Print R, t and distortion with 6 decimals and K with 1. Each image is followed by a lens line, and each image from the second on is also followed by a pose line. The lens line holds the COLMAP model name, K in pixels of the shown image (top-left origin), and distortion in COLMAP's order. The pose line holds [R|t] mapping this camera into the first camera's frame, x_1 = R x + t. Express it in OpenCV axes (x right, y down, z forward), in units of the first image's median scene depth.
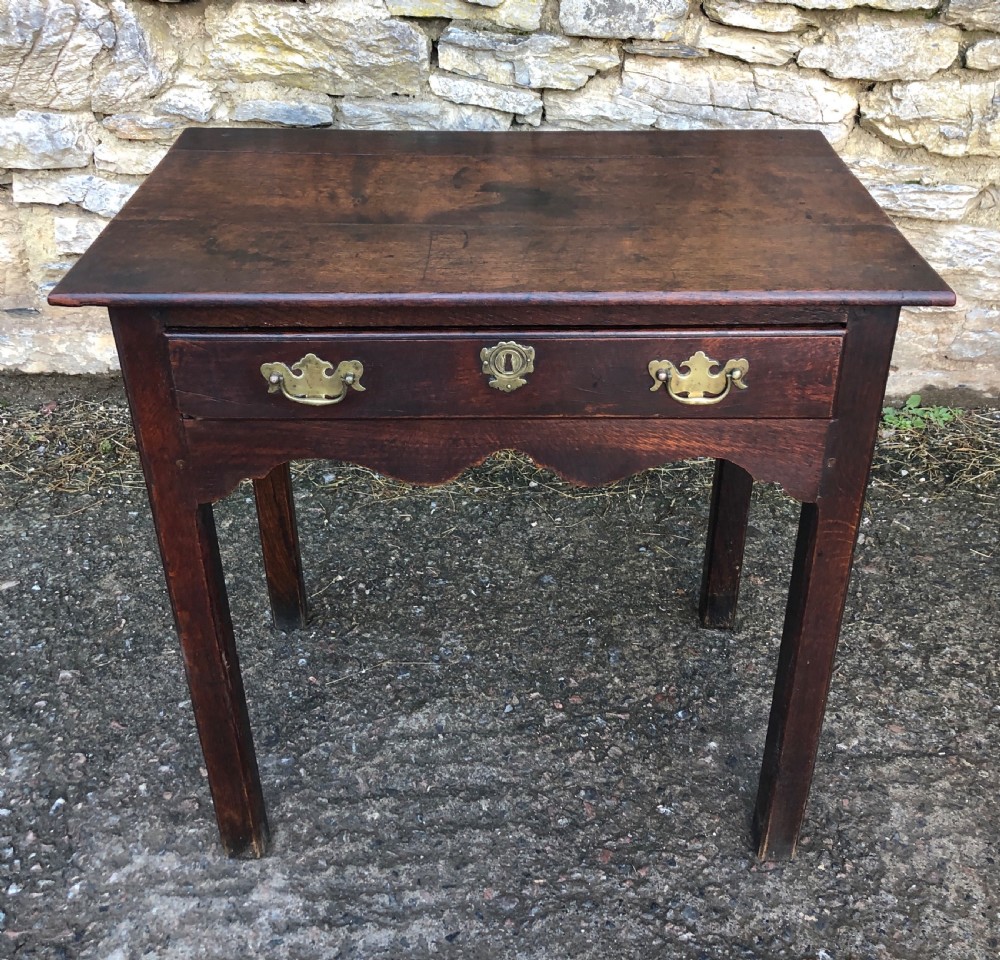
lens RADIAL K [[1159.5, 0, 520.2], [0, 1159.5, 415.5], [0, 0, 1]] dist [0.038068, -0.055188]
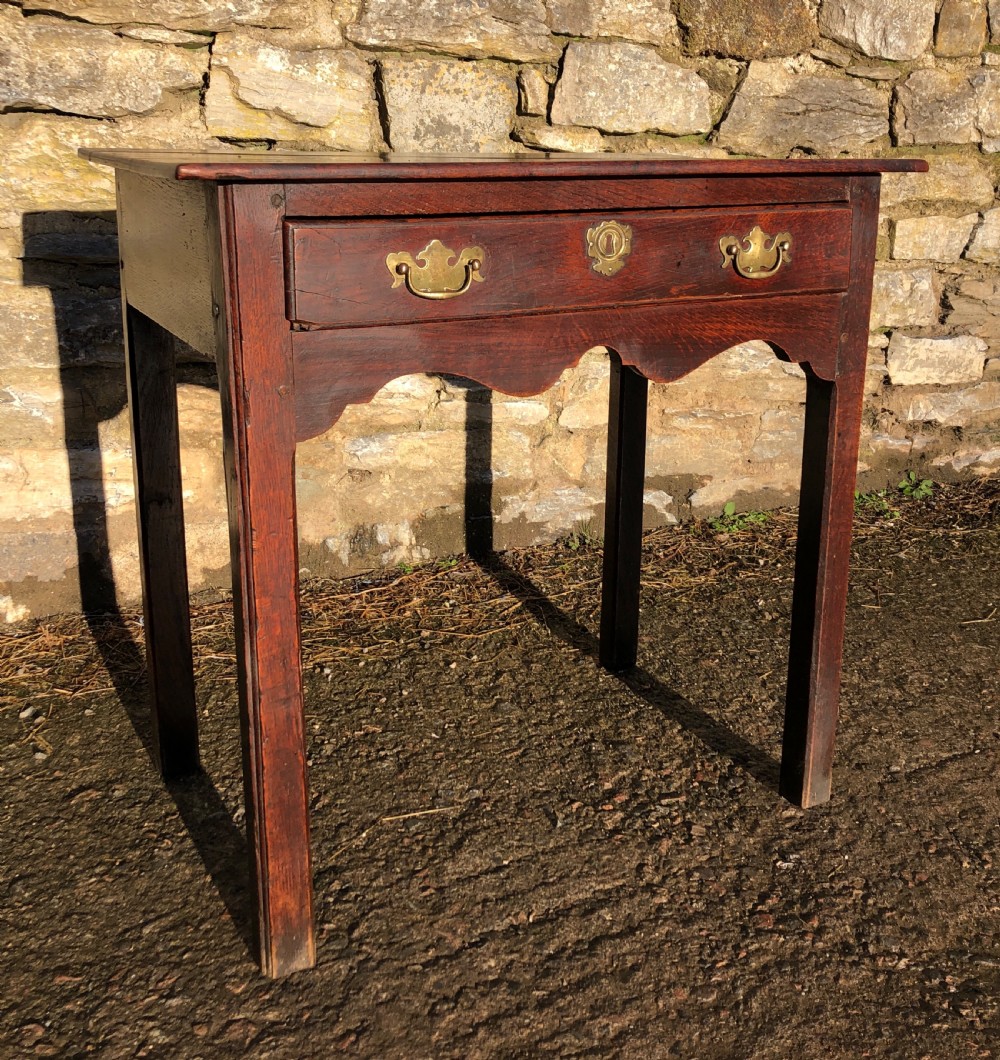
lens RADIAL K [[1201.8, 0, 552.9], [0, 1201.8, 410.4], [0, 0, 1]] dist [0.014253, 0.013032]
pose [[0.896672, -0.091306, 0.433177, -0.305495], [0.210914, 0.948419, -0.236680, 0.147230], [-0.389223, 0.303587, 0.869678, 0.132359]]
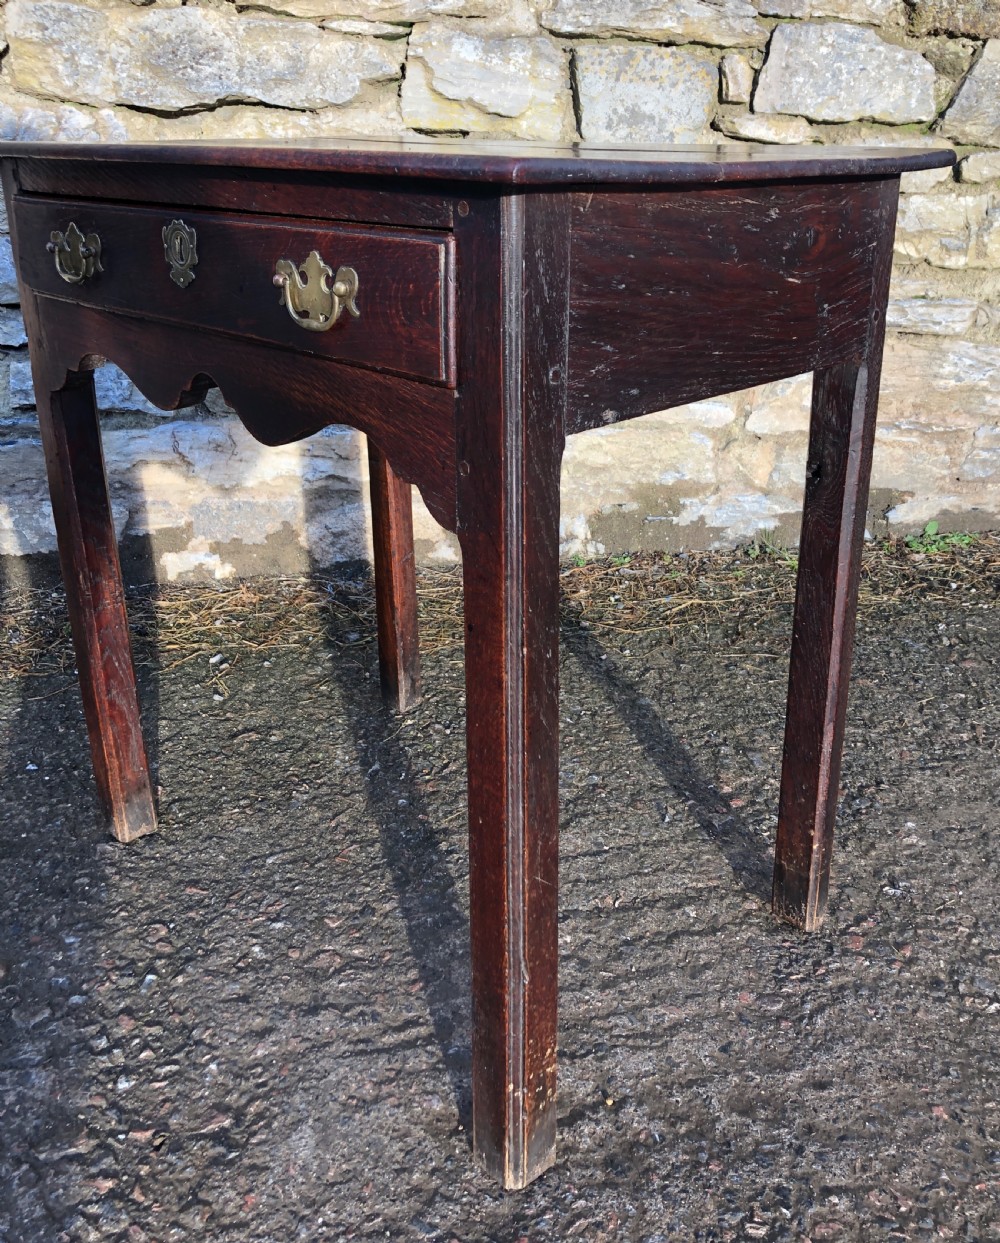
lens RADIAL K [[1178.3, 0, 532.1], [0, 1178.3, 514.9], [0, 0, 1]] dist [0.020290, -0.022217]
pose [[0.978923, -0.059160, 0.195473, -0.220254], [0.097589, 0.976283, -0.193254, 0.162615], [-0.179404, 0.208257, 0.961480, 0.123754]]
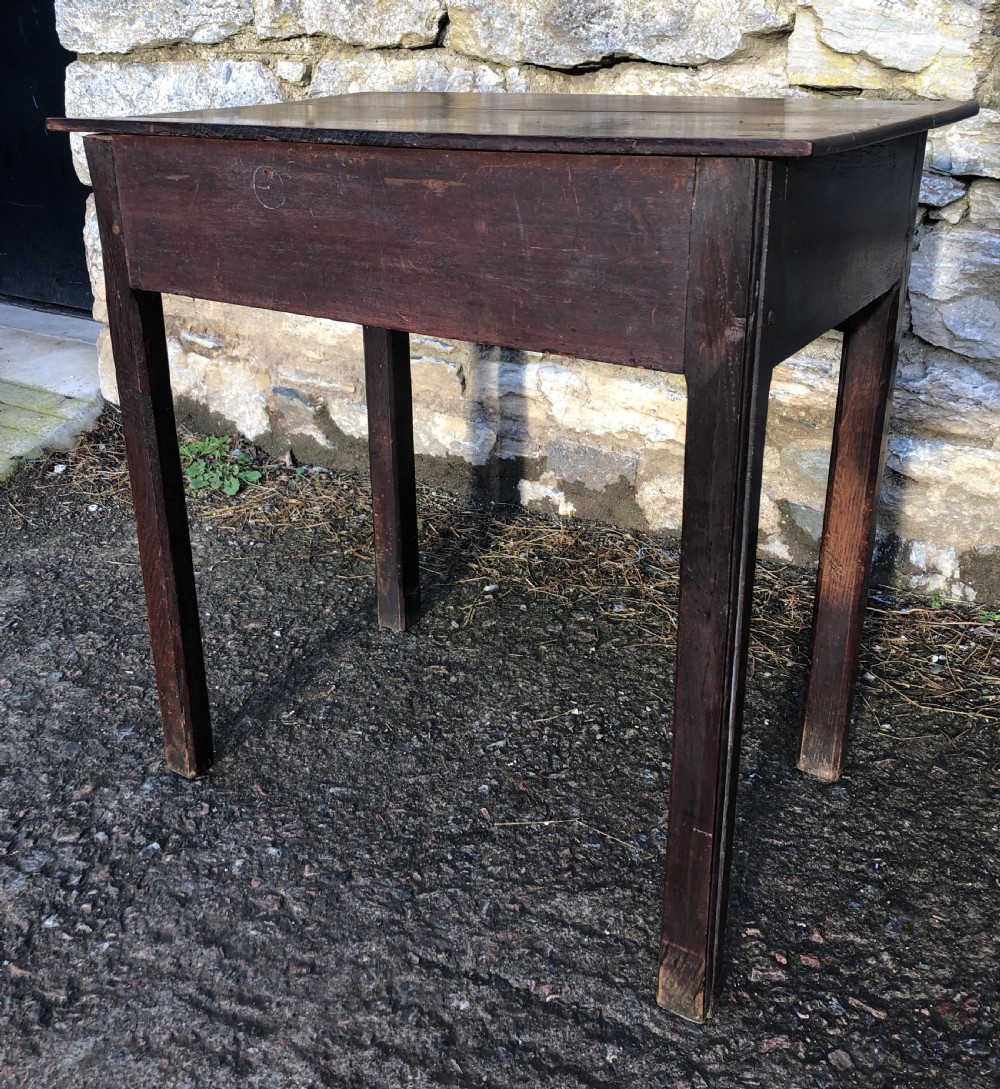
lens RADIAL K [[1112.5, 0, 493.5], [0, 1112.5, 435.9], [0, 0, 1]] dist [0.012498, 0.011252]
pose [[0.875120, 0.151975, -0.459422, 0.117445], [-0.239138, 0.961193, -0.137558, 0.073756], [0.420688, 0.230244, 0.877502, 0.246047]]
